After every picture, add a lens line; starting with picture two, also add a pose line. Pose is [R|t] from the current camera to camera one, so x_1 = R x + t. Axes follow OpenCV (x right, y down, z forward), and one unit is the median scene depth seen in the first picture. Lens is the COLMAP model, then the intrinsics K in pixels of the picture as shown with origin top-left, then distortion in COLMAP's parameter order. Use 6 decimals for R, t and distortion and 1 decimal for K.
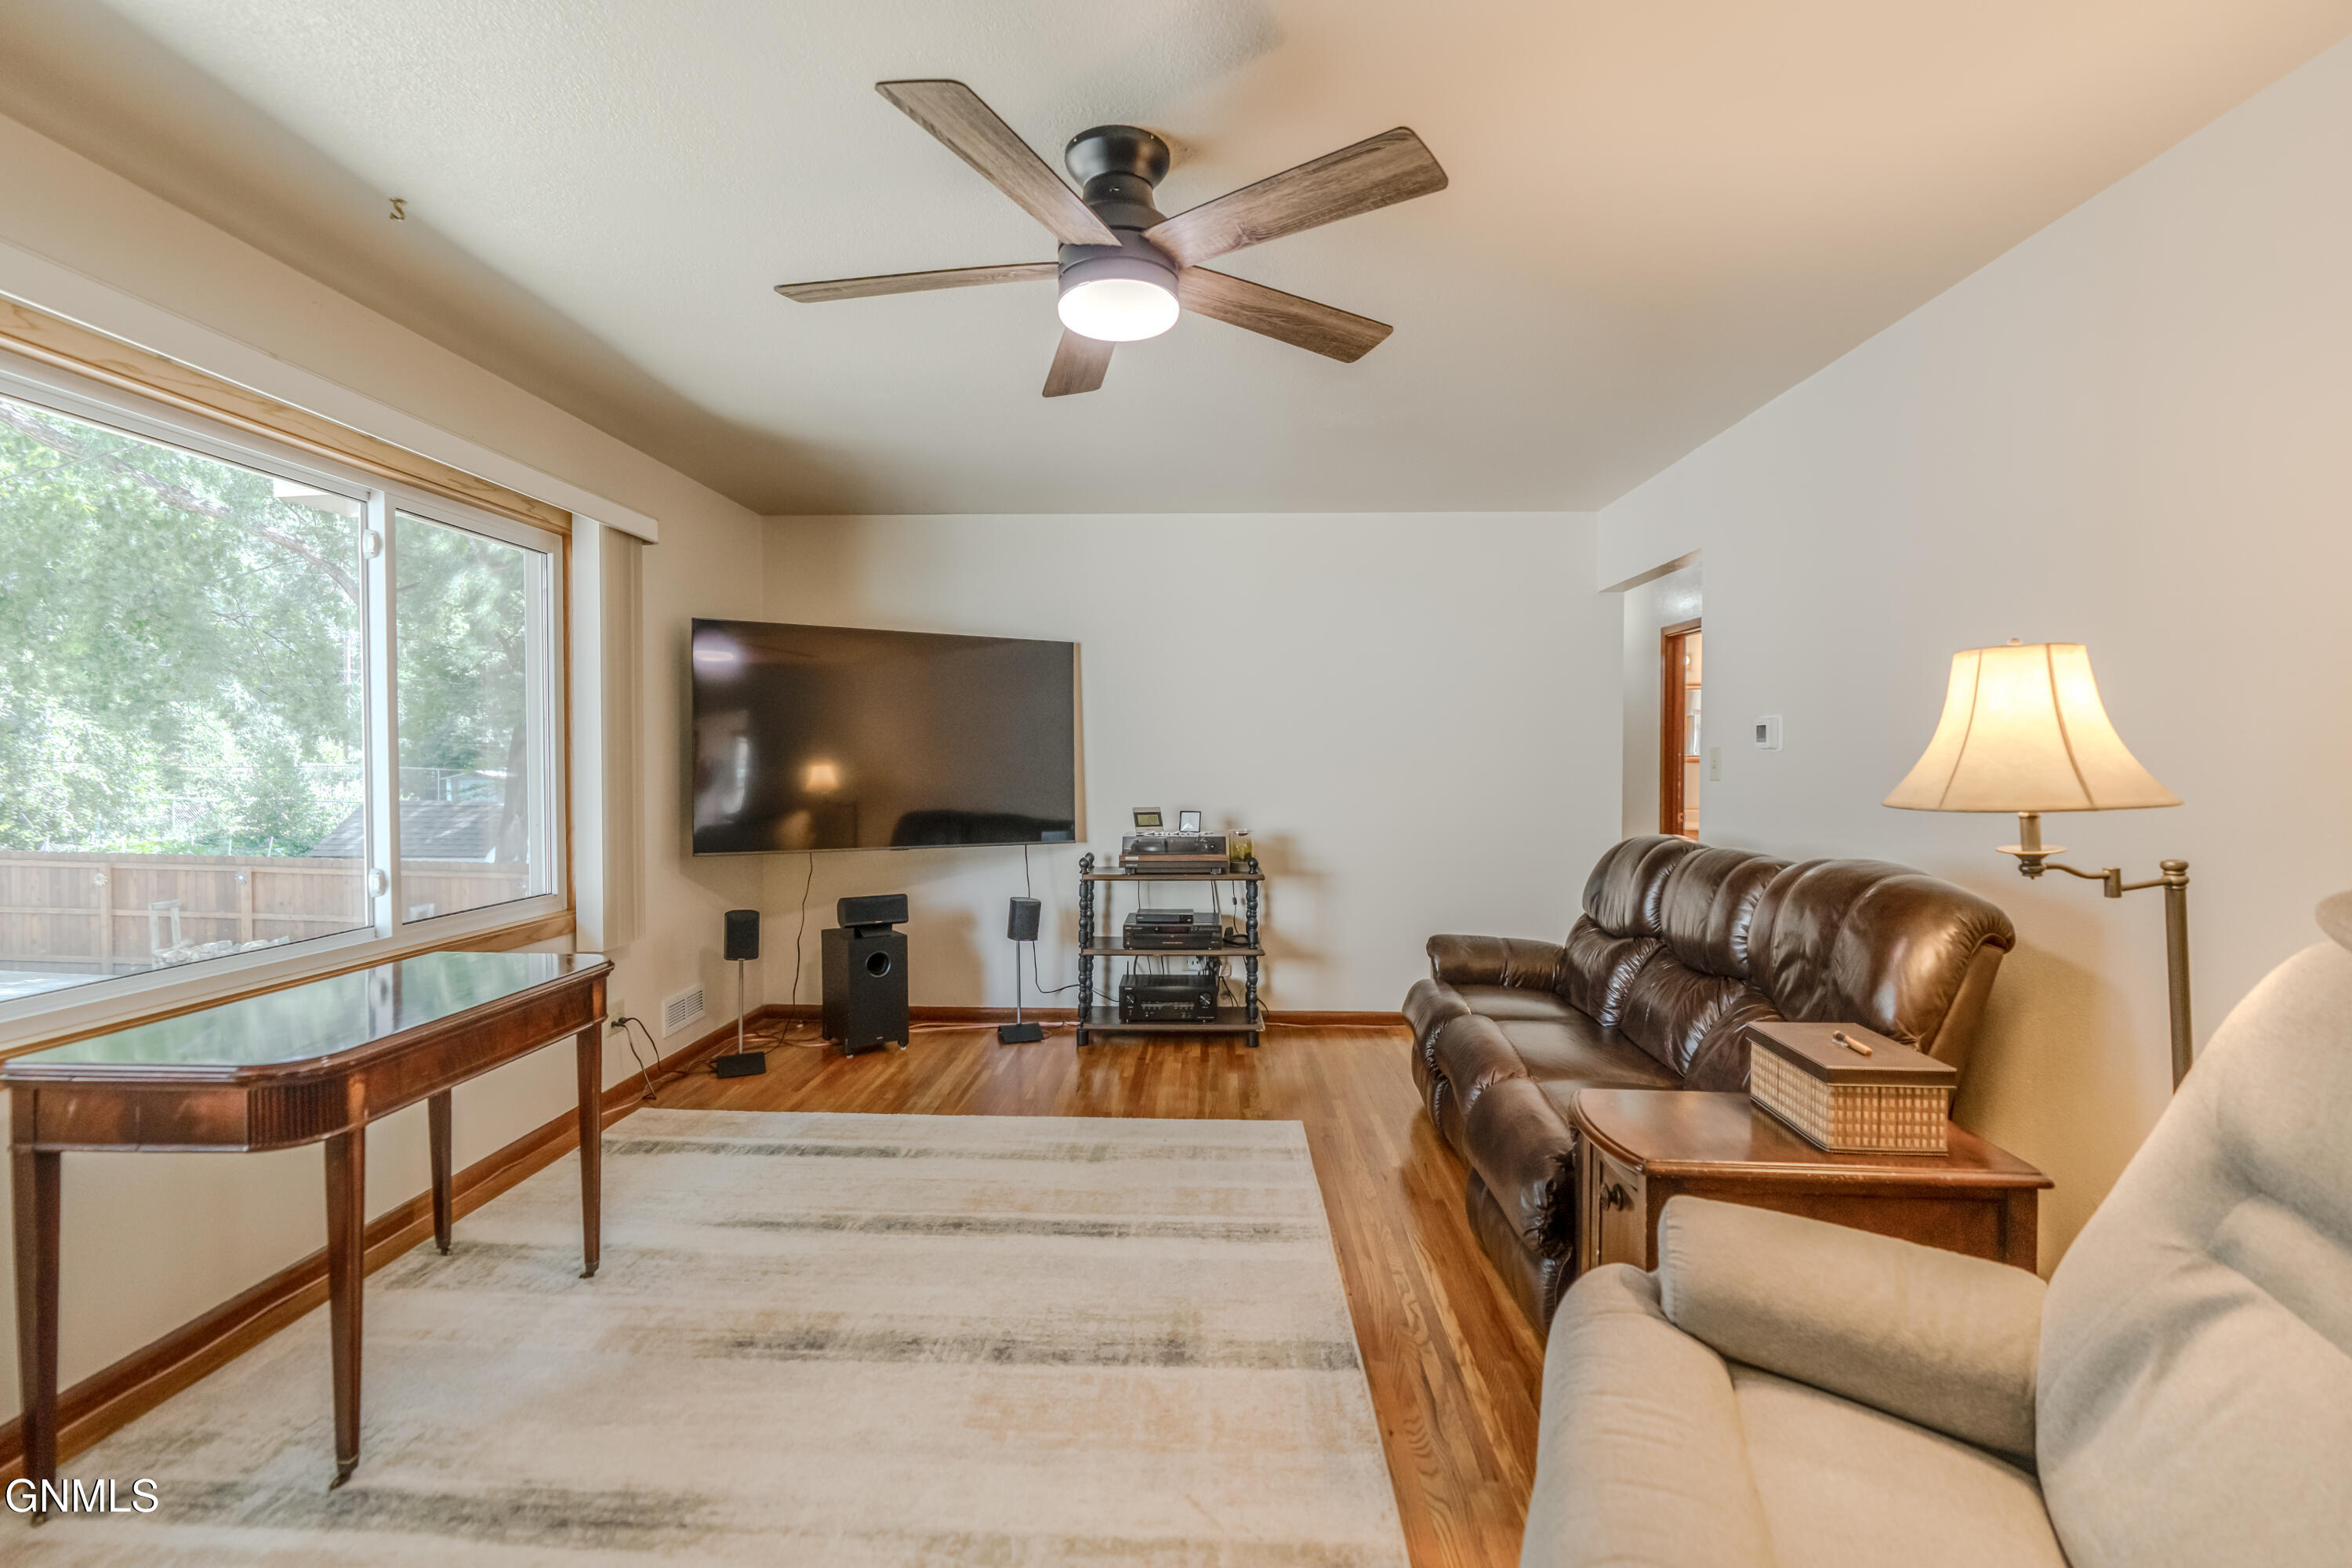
lens RADIAL K [[1096.8, 0, 1182.0], [0, 1096.8, 771.9], [0, 0, 1]] dist [-0.002243, -0.000107]
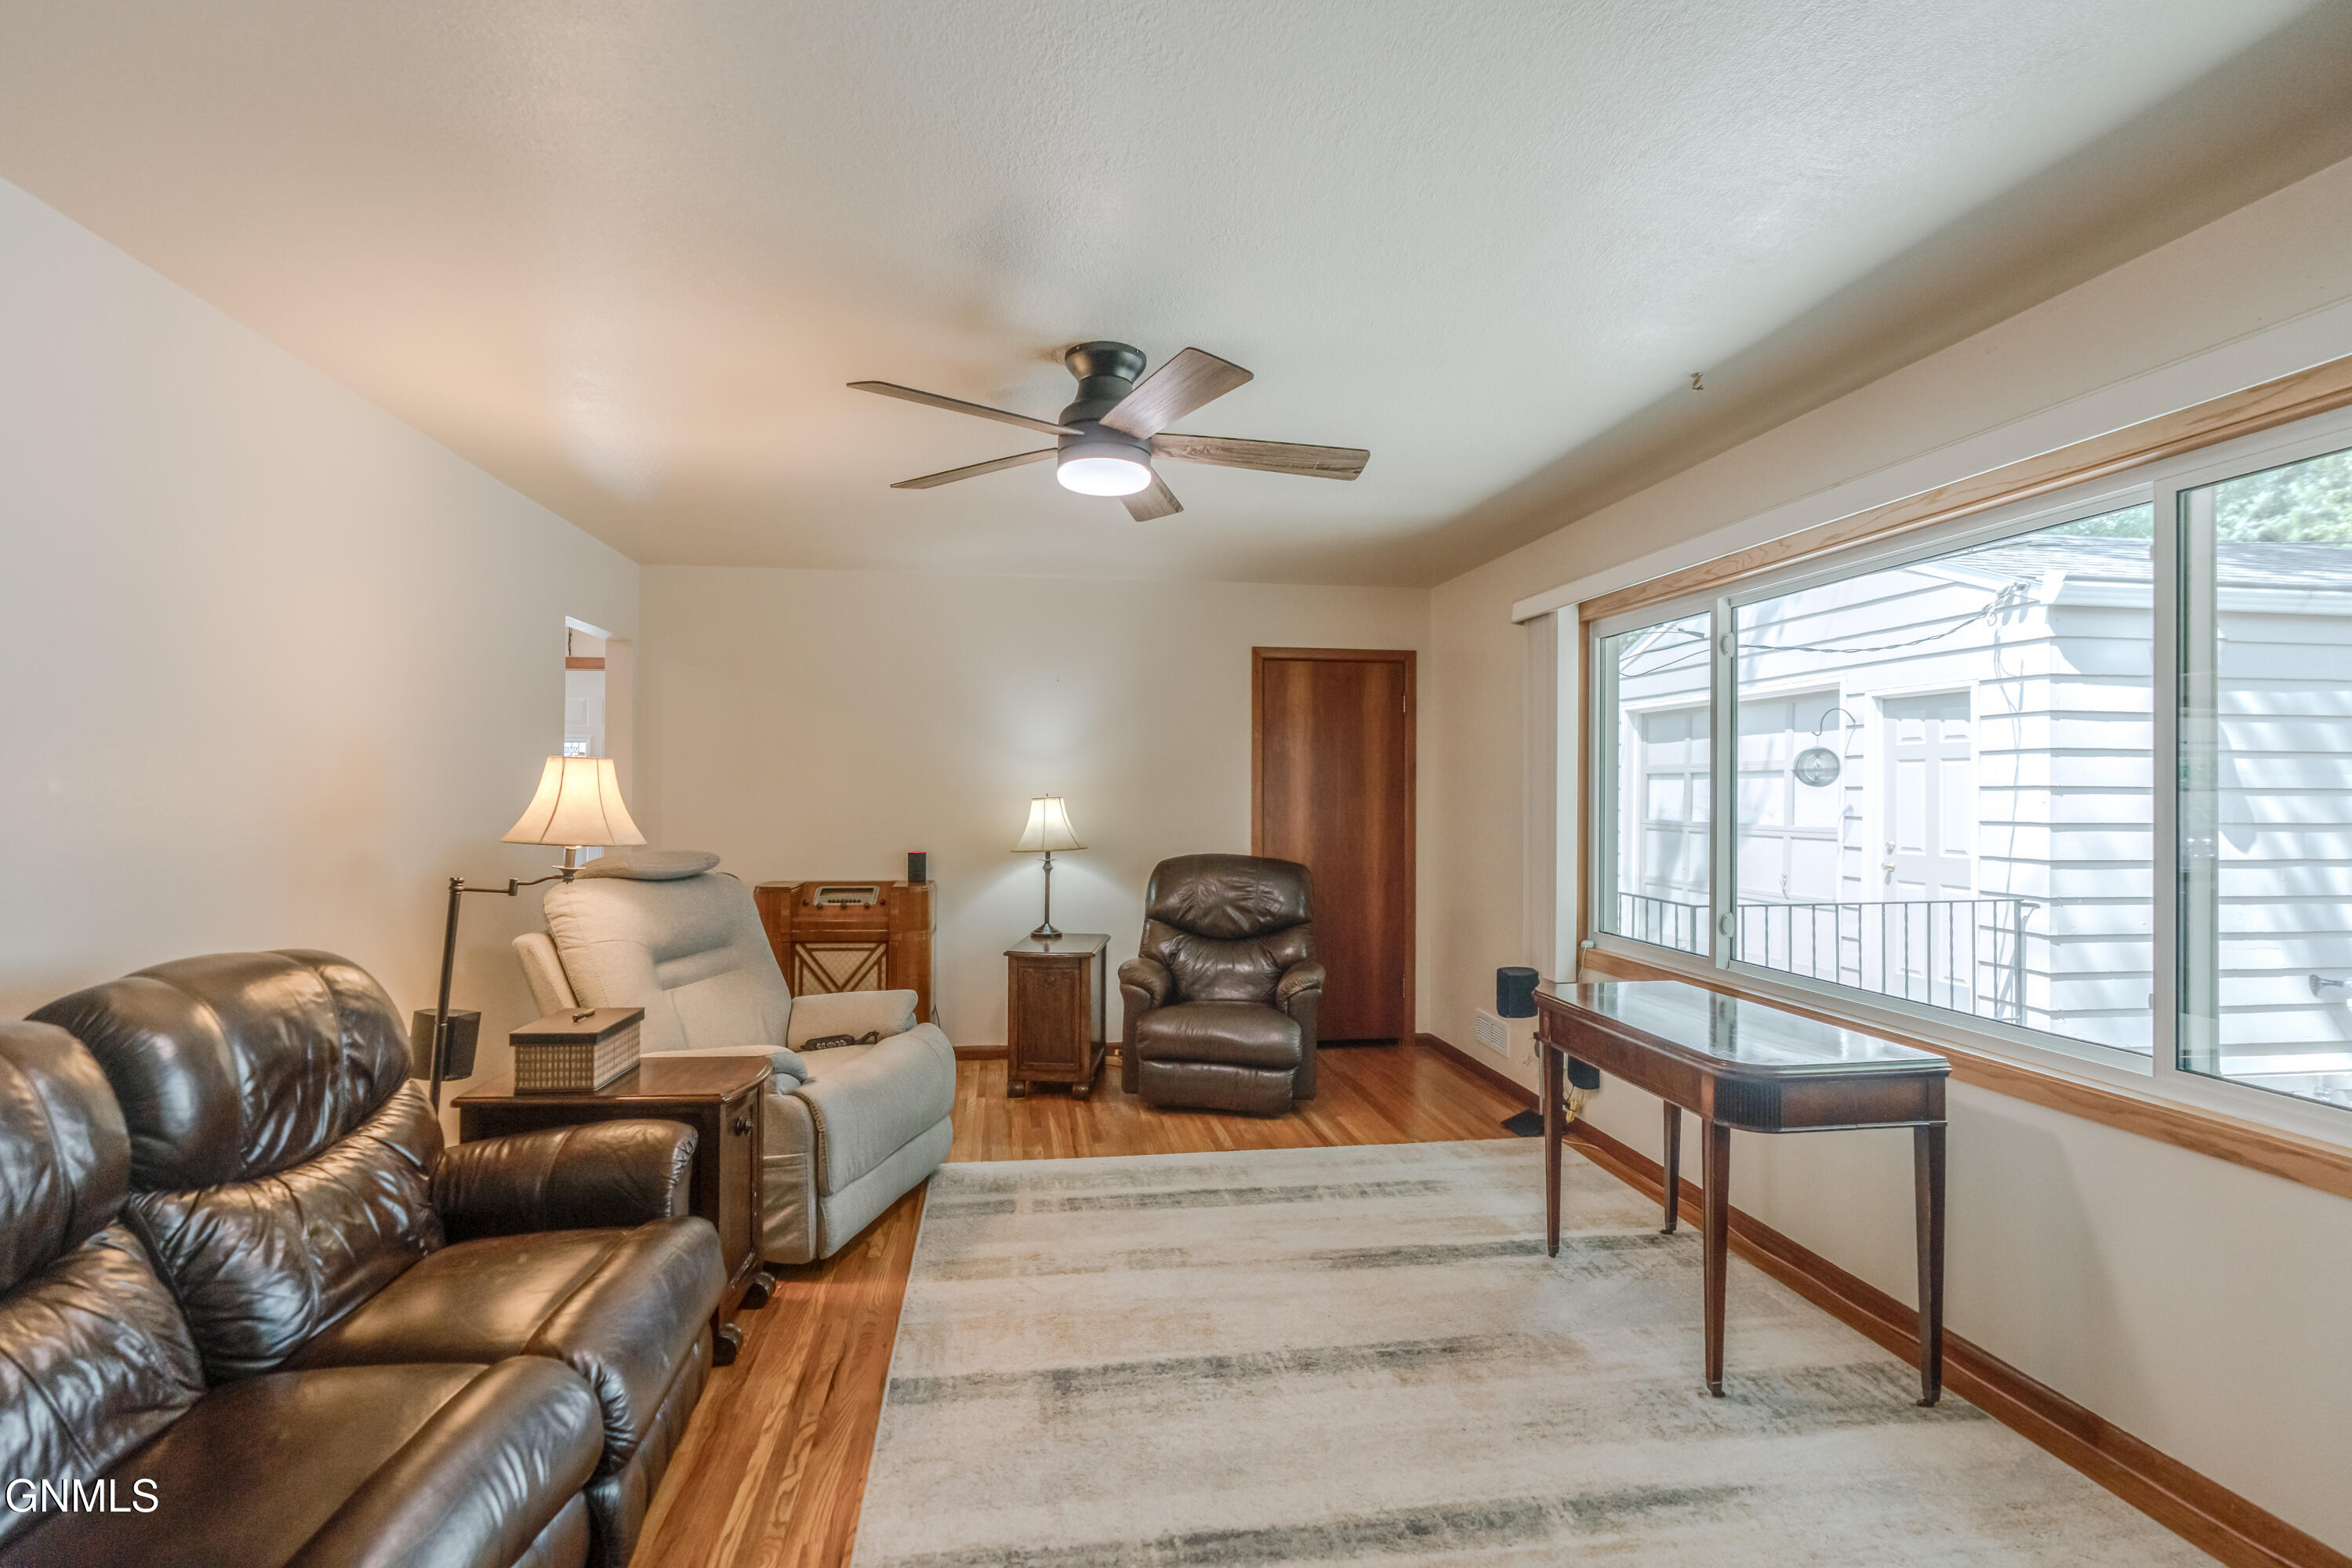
lens RADIAL K [[1096.8, 0, 1183.7], [0, 1096.8, 792.2], [0, 0, 1]] dist [-0.002243, -0.000107]
pose [[-0.982743, -0.006108, -0.184873, 0.079263], [-0.009517, 0.999800, 0.017561, -0.064874], [0.184729, 0.019018, -0.982606, 2.077842]]
